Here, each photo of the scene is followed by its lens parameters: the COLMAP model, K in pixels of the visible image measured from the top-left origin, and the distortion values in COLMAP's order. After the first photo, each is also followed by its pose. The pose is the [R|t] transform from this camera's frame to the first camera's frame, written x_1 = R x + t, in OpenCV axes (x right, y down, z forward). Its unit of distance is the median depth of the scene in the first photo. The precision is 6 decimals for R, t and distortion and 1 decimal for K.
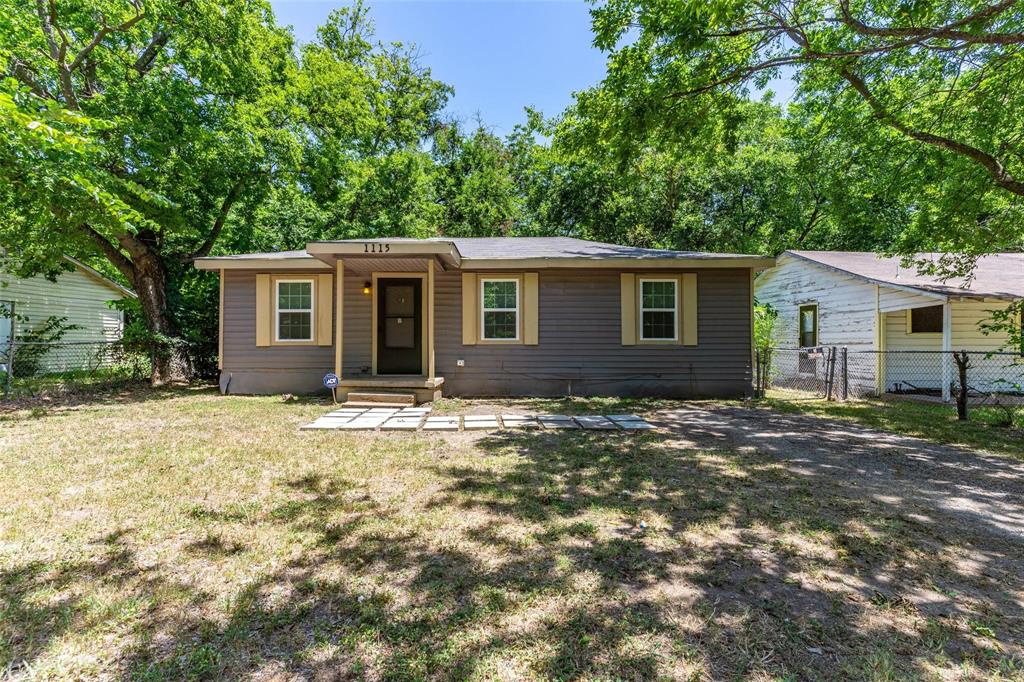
lens RADIAL K [[487.4, 0, 511.7], [0, 487.4, 342.4], [0, 0, 1]] dist [-0.003325, -0.000079]
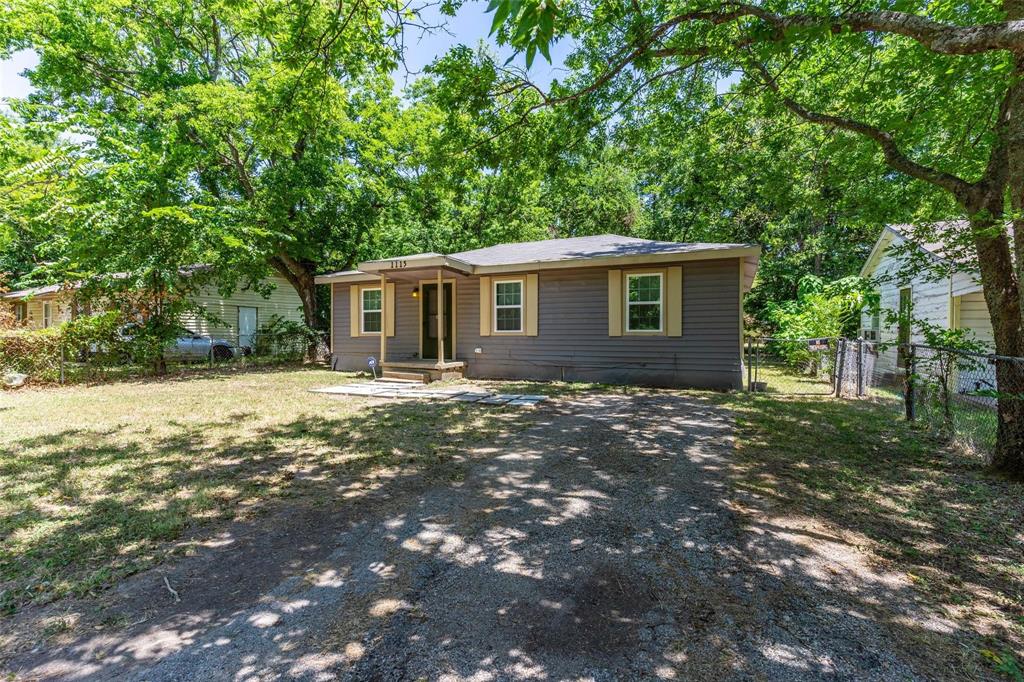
lens RADIAL K [[487.4, 0, 536.6], [0, 487.4, 334.7], [0, 0, 1]] dist [-0.003325, -0.000079]
pose [[0.913813, -0.001042, -0.406133, 0.522132], [0.001066, 0.999999, -0.000167, 0.002211], [0.406133, -0.000281, 0.913814, -0.062083]]
